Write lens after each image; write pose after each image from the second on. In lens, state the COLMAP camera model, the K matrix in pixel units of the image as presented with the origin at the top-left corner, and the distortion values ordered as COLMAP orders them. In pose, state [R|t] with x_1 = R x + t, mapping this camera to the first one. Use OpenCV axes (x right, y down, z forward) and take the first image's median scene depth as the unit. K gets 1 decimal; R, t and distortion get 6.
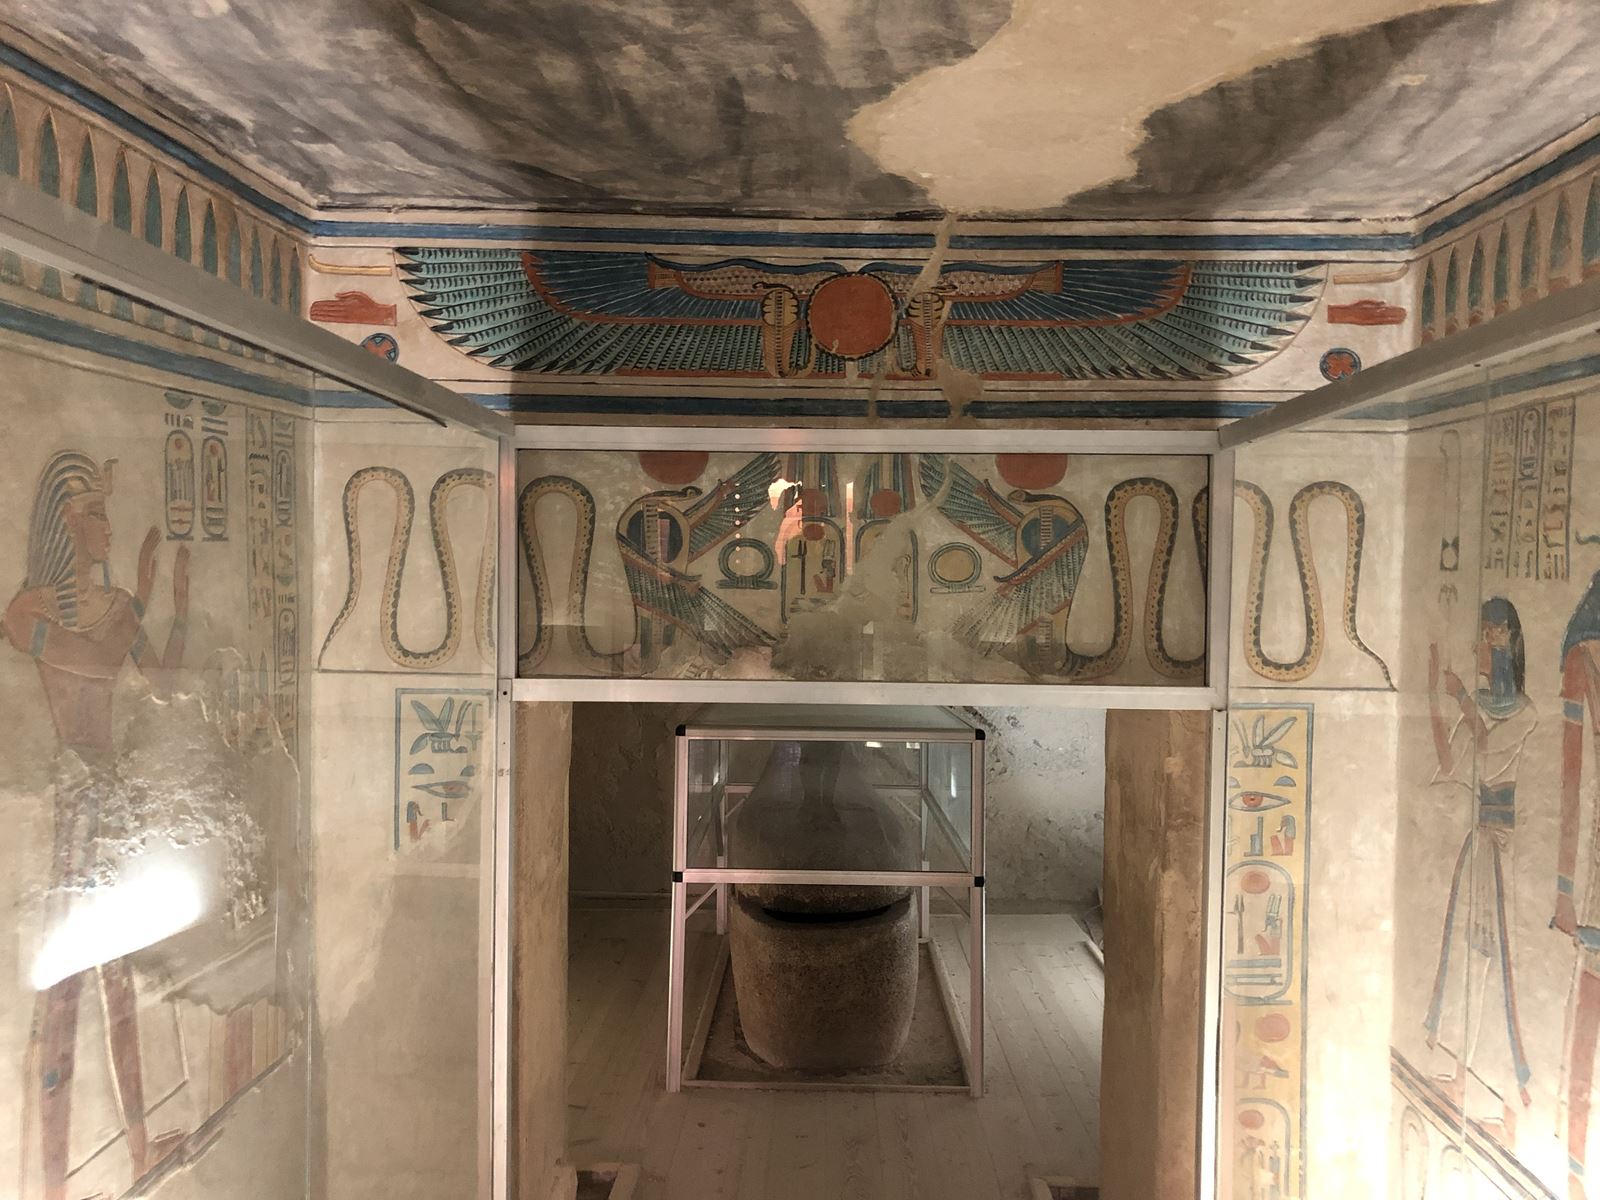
lens RADIAL K [[1319.3, 0, 808.3], [0, 1319.3, 602.2], [0, 0, 1]] dist [0.051844, -0.005452]
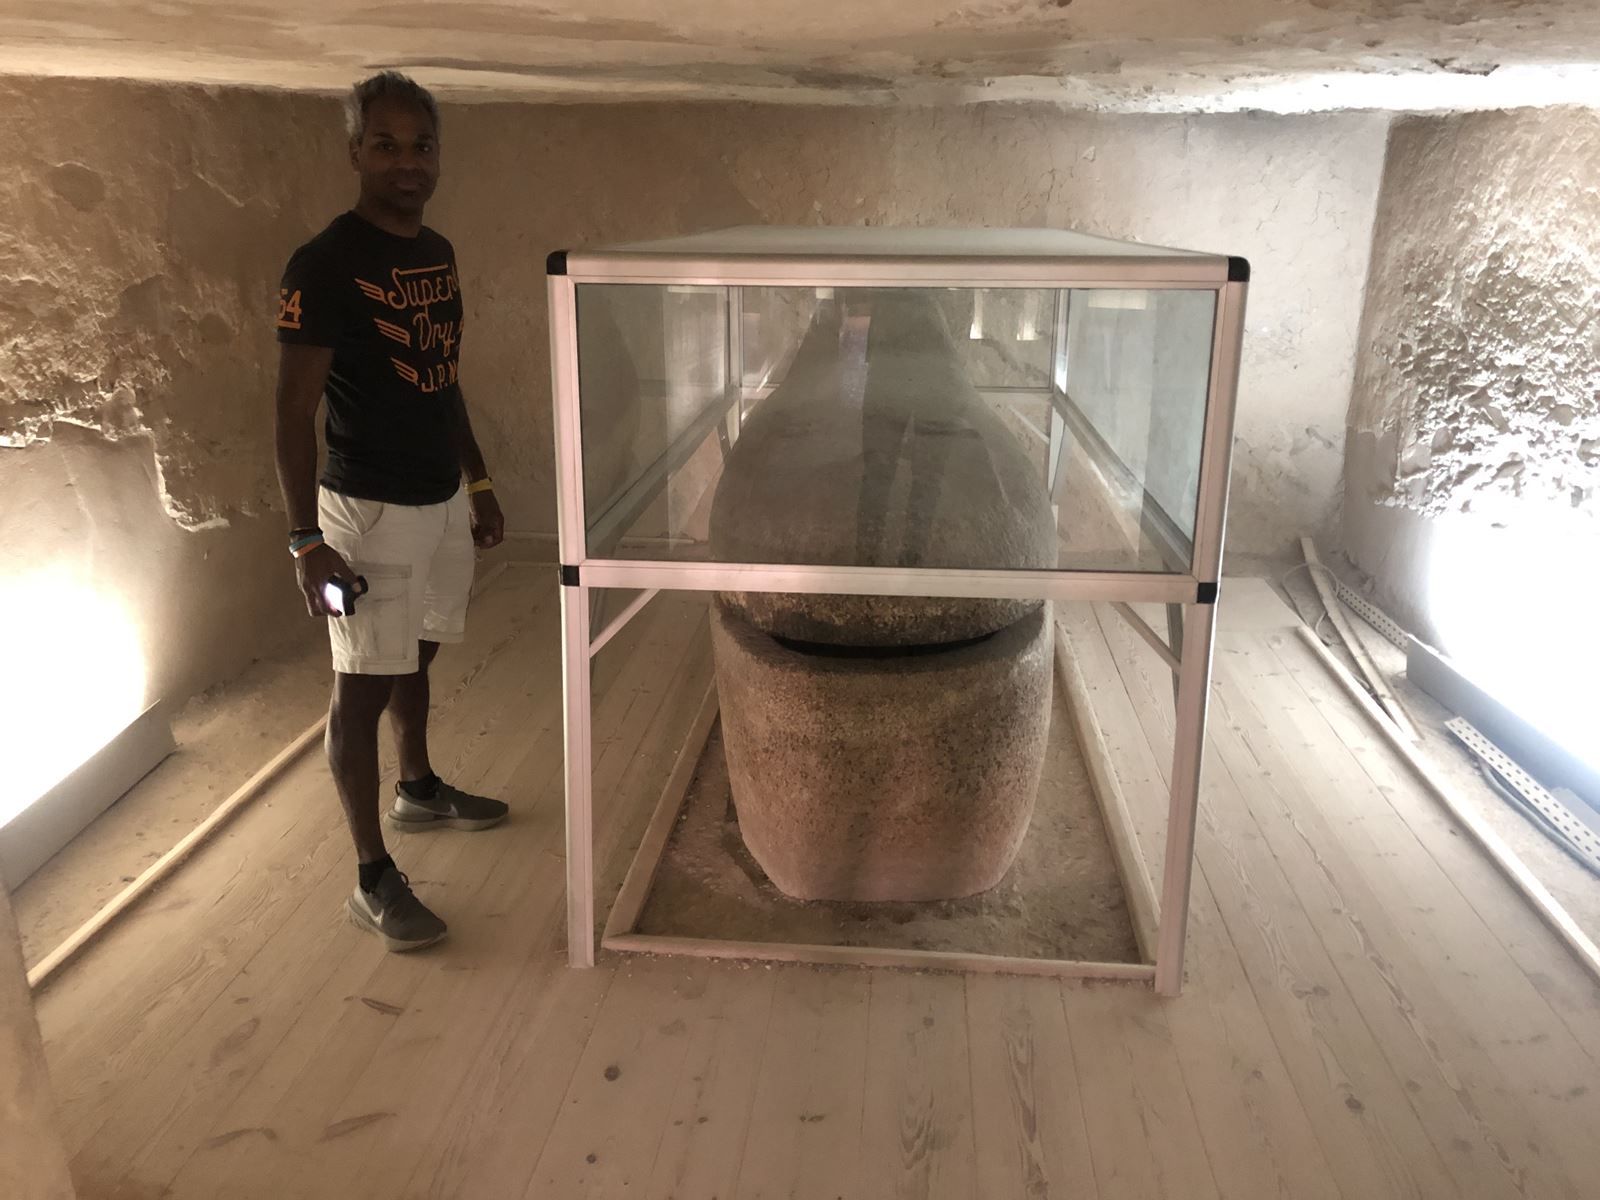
lens RADIAL K [[1319.3, 0, 801.2], [0, 1319.3, 592.7], [0, 0, 1]] dist [0.051844, -0.005452]
pose [[0.997351, 0.015441, -0.071074, 0.019673], [0.005854, 0.956993, 0.290052, 0.072285], [0.072496, -0.289699, 0.954368, 0.529443]]
